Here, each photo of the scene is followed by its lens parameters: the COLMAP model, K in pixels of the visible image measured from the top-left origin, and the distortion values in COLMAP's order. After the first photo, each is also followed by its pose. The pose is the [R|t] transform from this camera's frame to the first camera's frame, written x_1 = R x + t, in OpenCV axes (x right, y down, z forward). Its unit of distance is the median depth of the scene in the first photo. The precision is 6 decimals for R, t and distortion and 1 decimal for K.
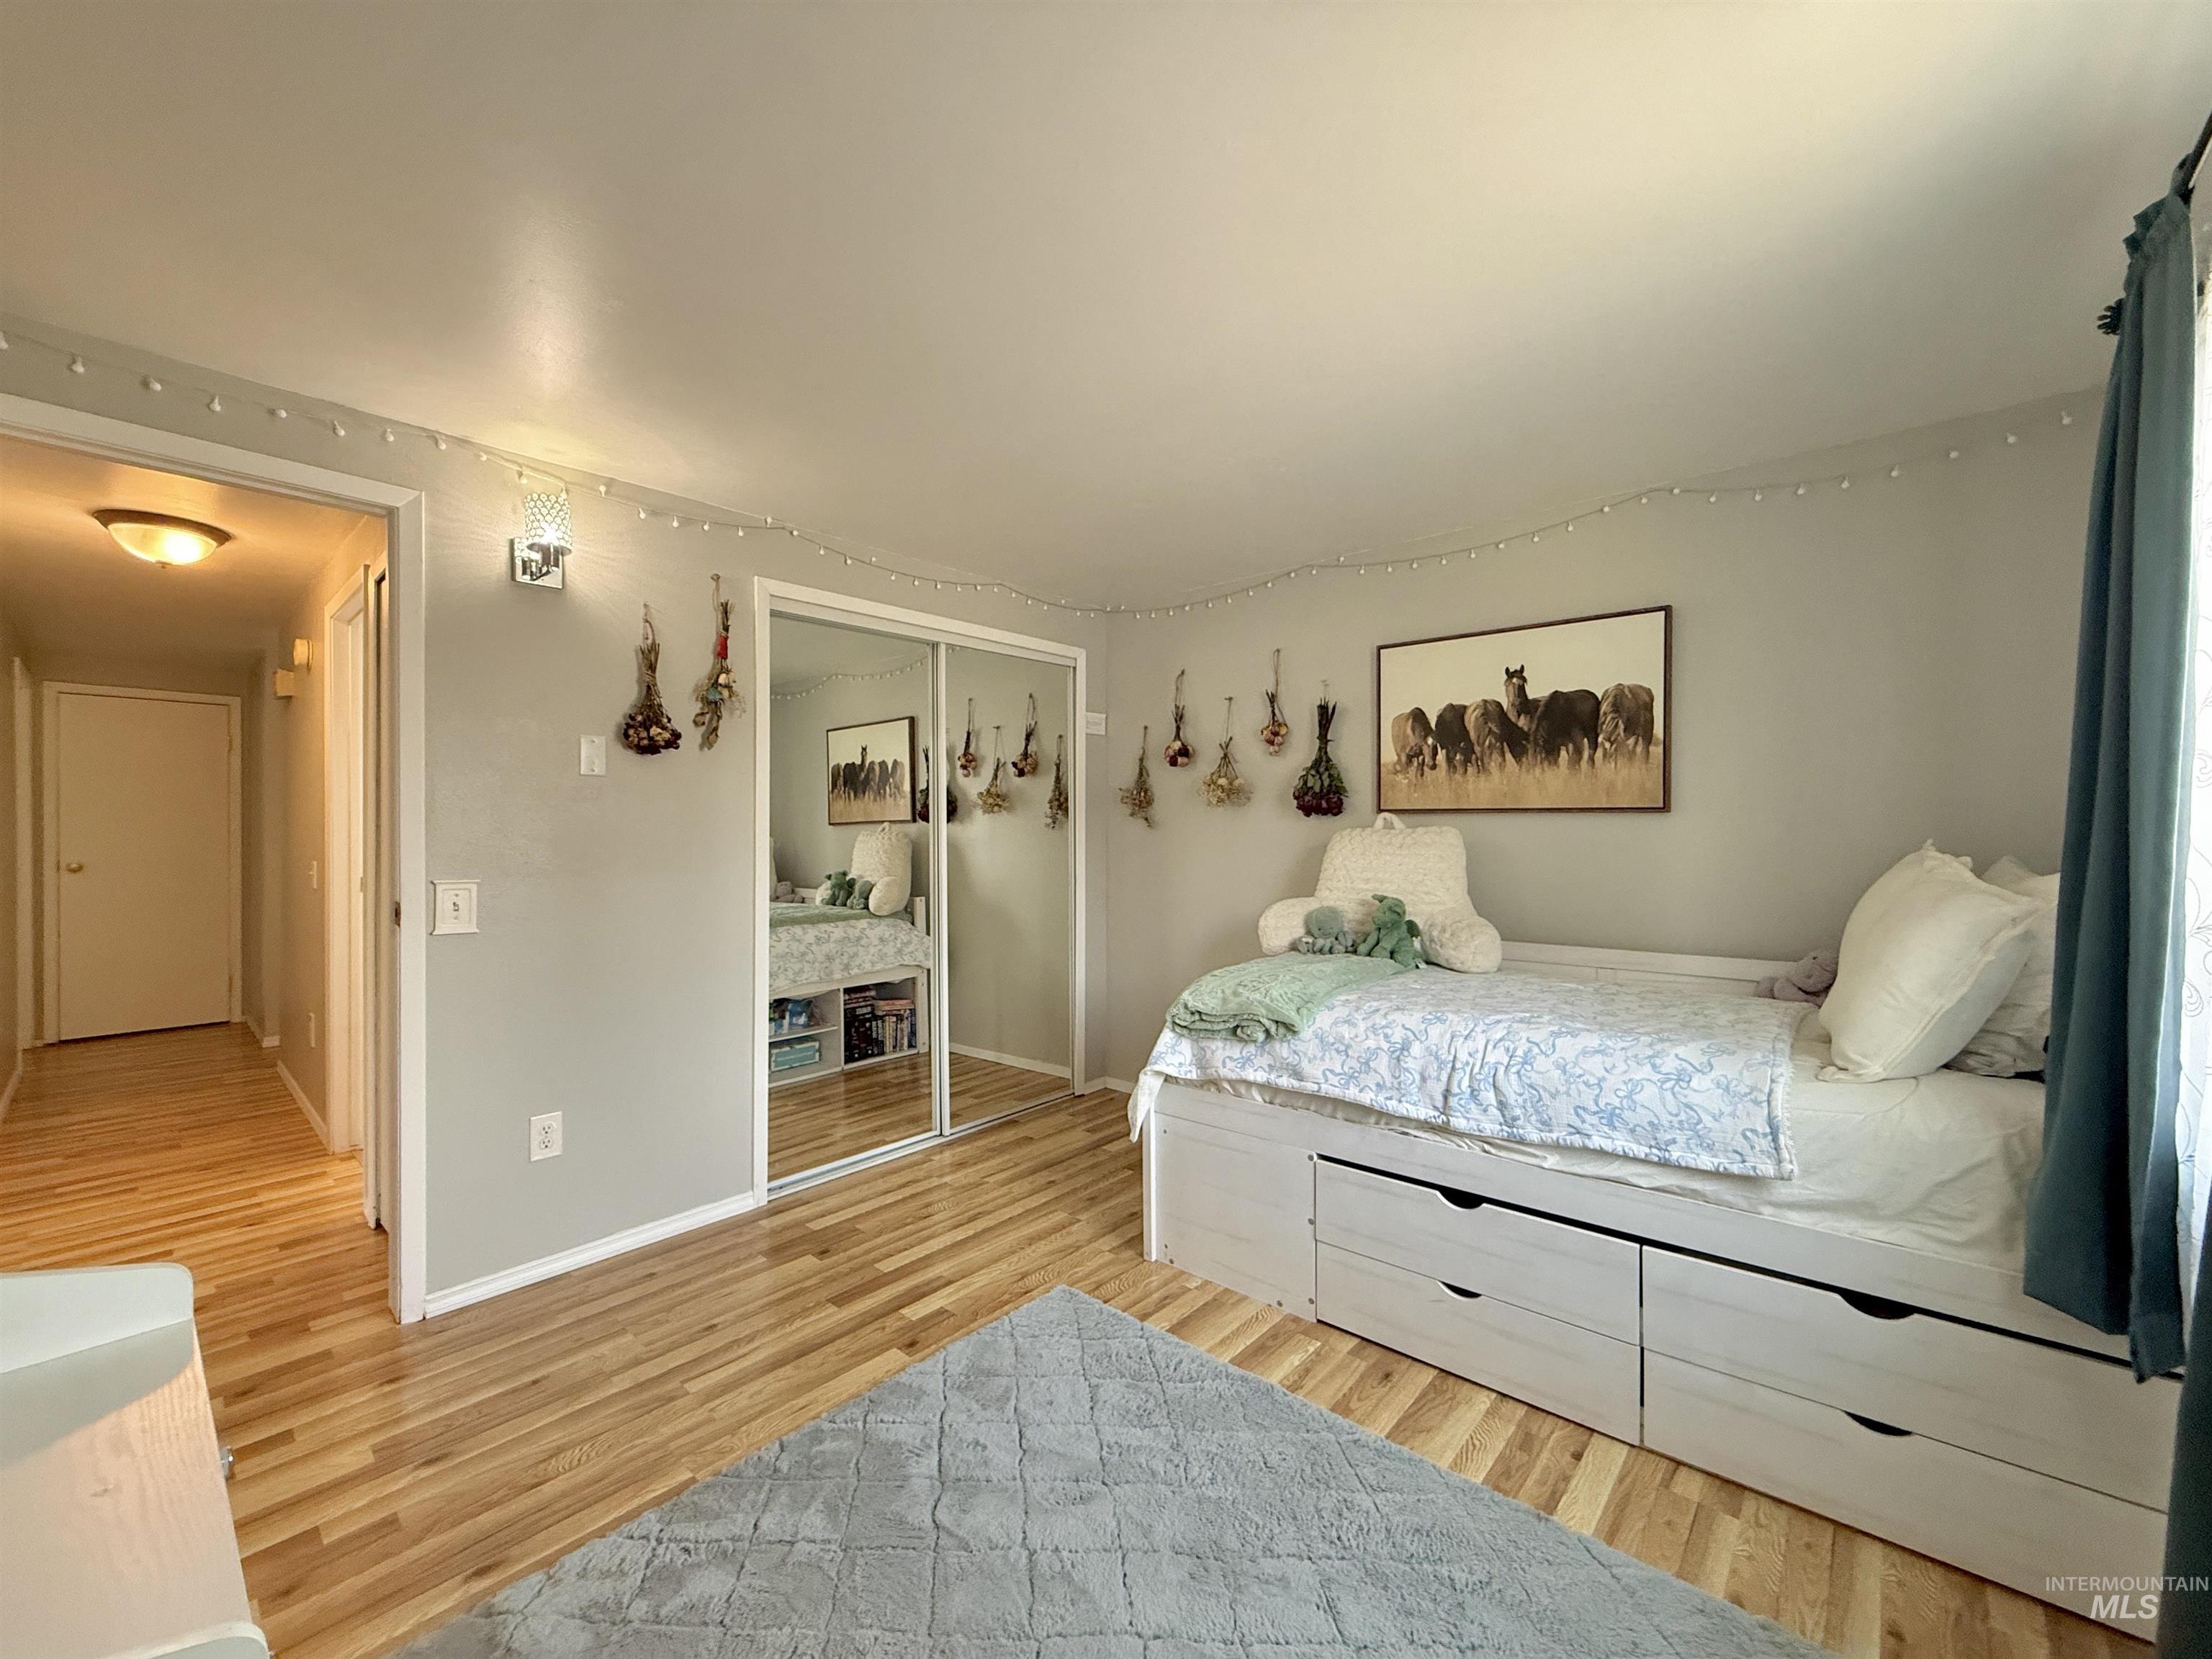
lens RADIAL K [[878.3, 0, 1101.2], [0, 878.3, 826.8], [0, 0, 1]] dist [0.002024, 0.000600]
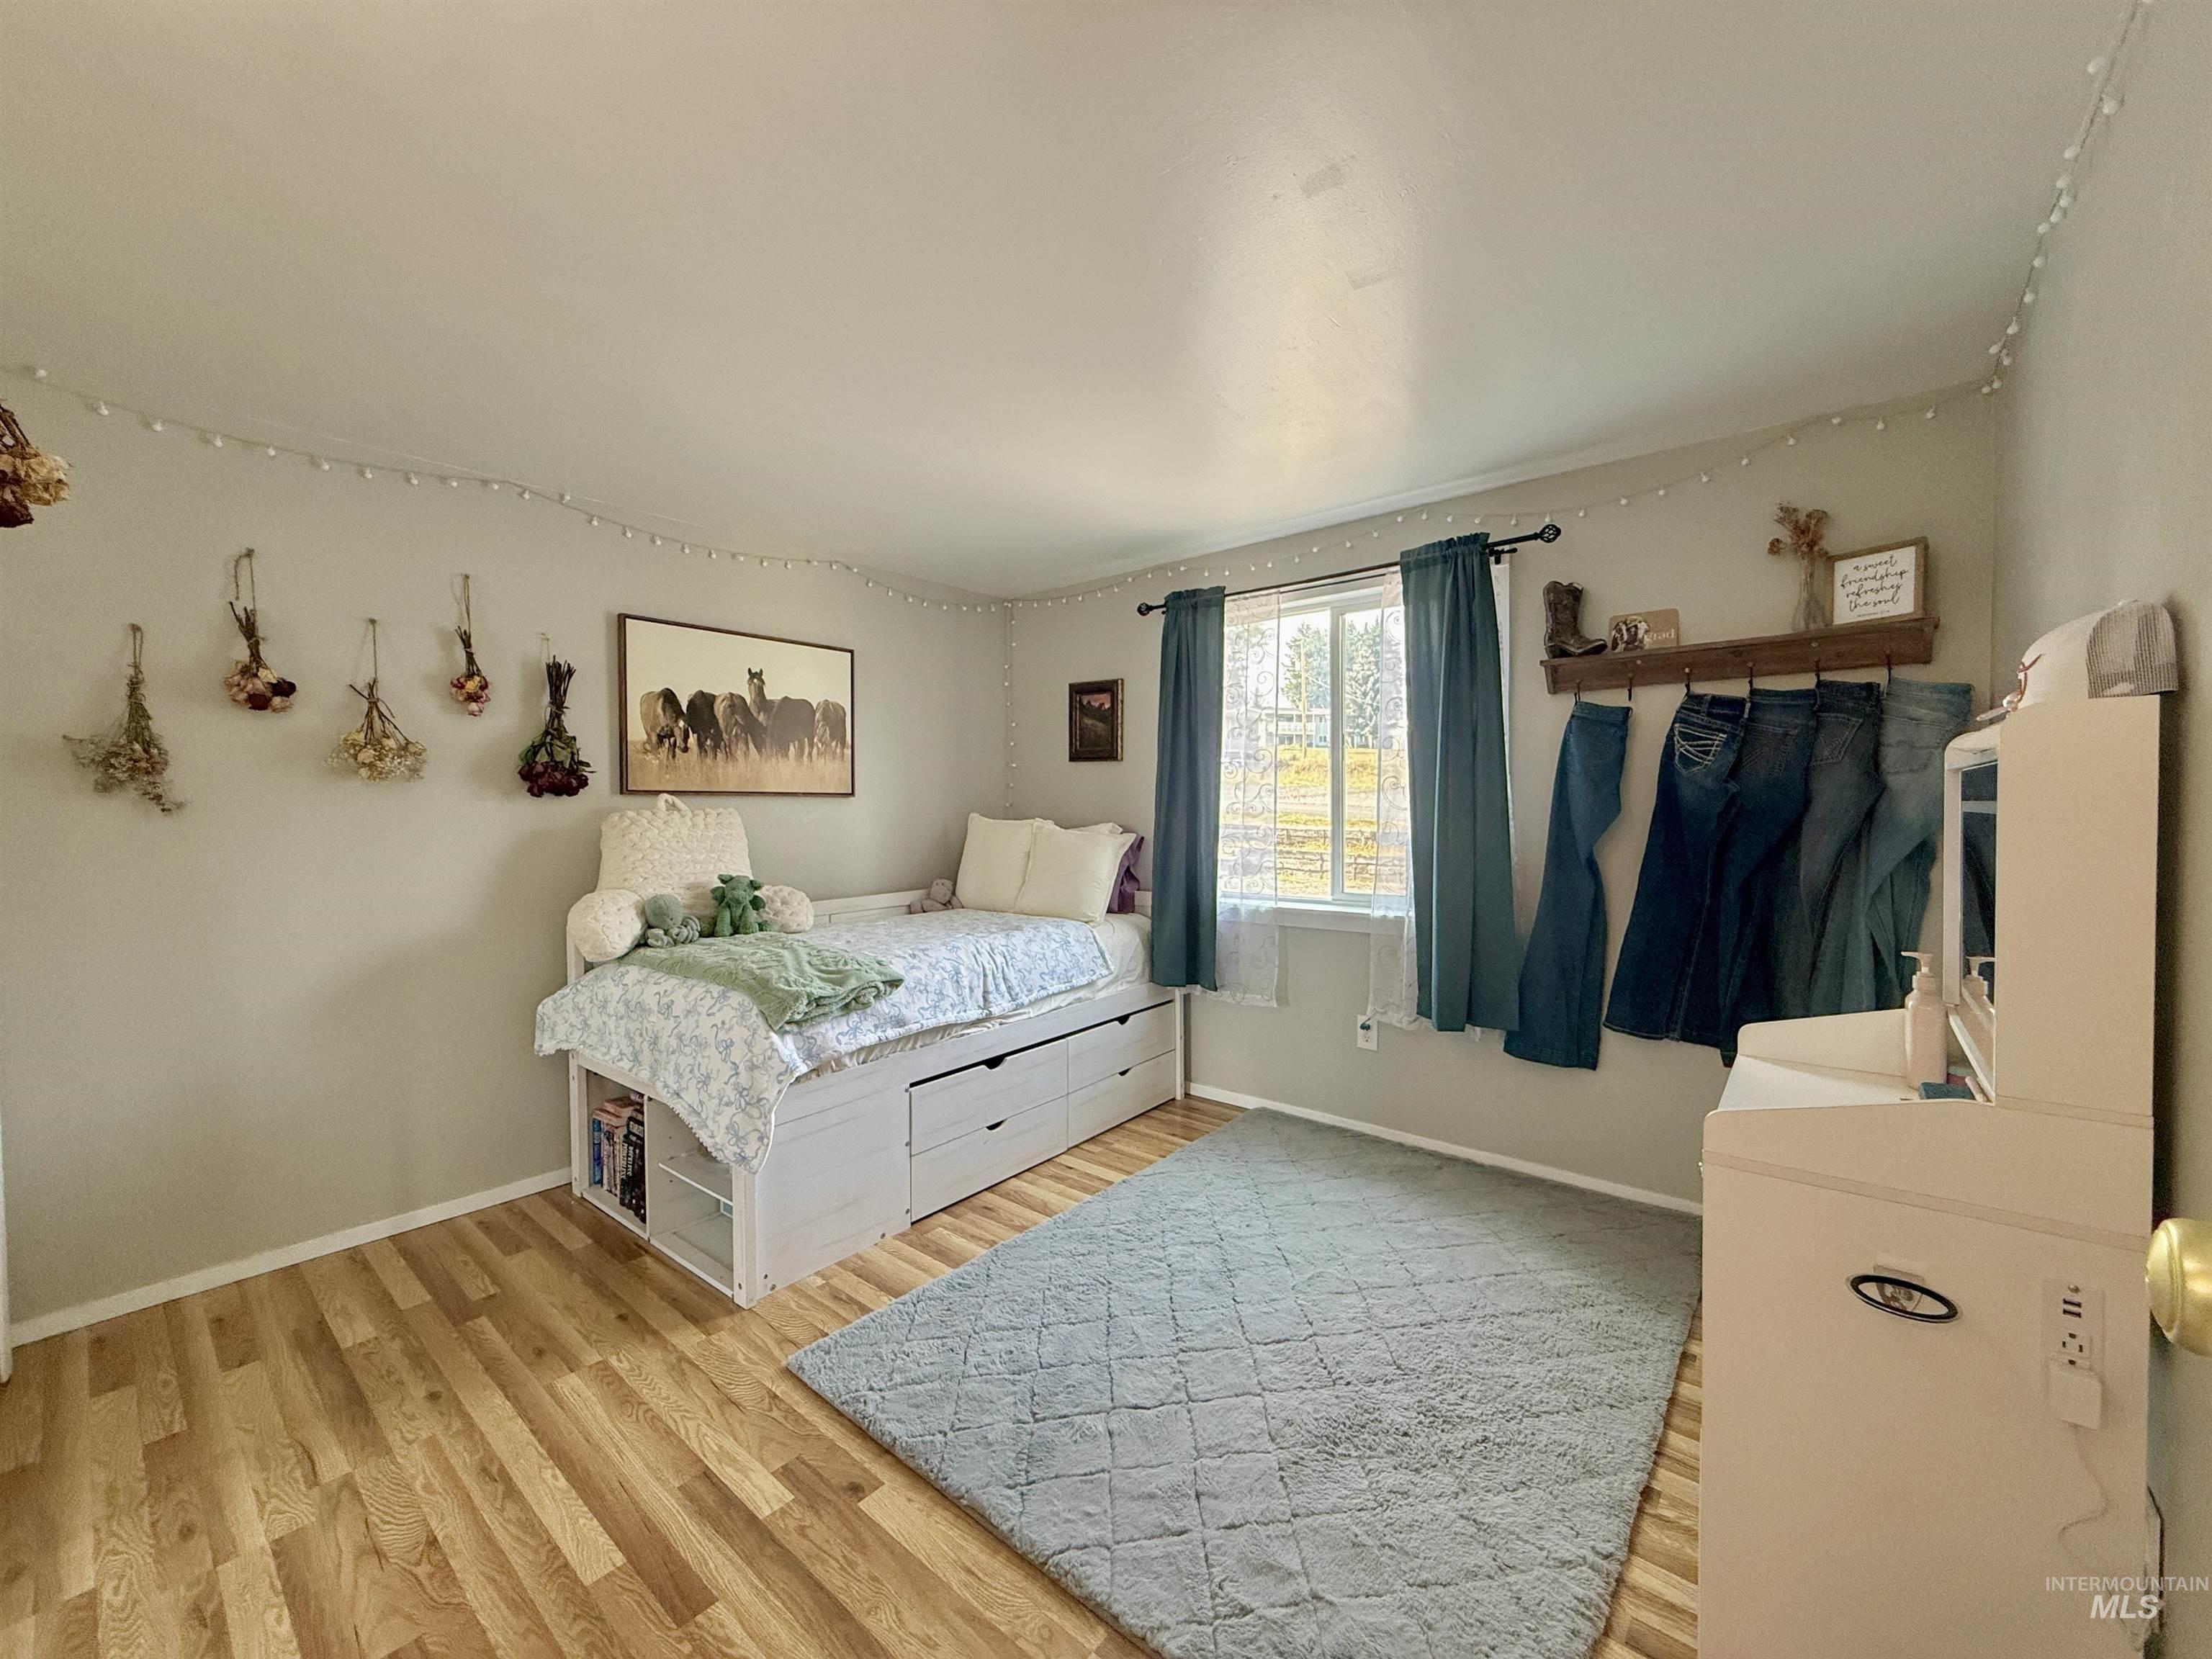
lens RADIAL K [[878.3, 0, 1095.5], [0, 878.3, 825.4], [0, 0, 1]] dist [0.002024, 0.000600]
pose [[-0.020972, -0.020568, 0.999568, -0.747960], [0.008149, 0.999752, 0.020743, 0.002893], [-0.999747, 0.008580, -0.020799, 0.622728]]
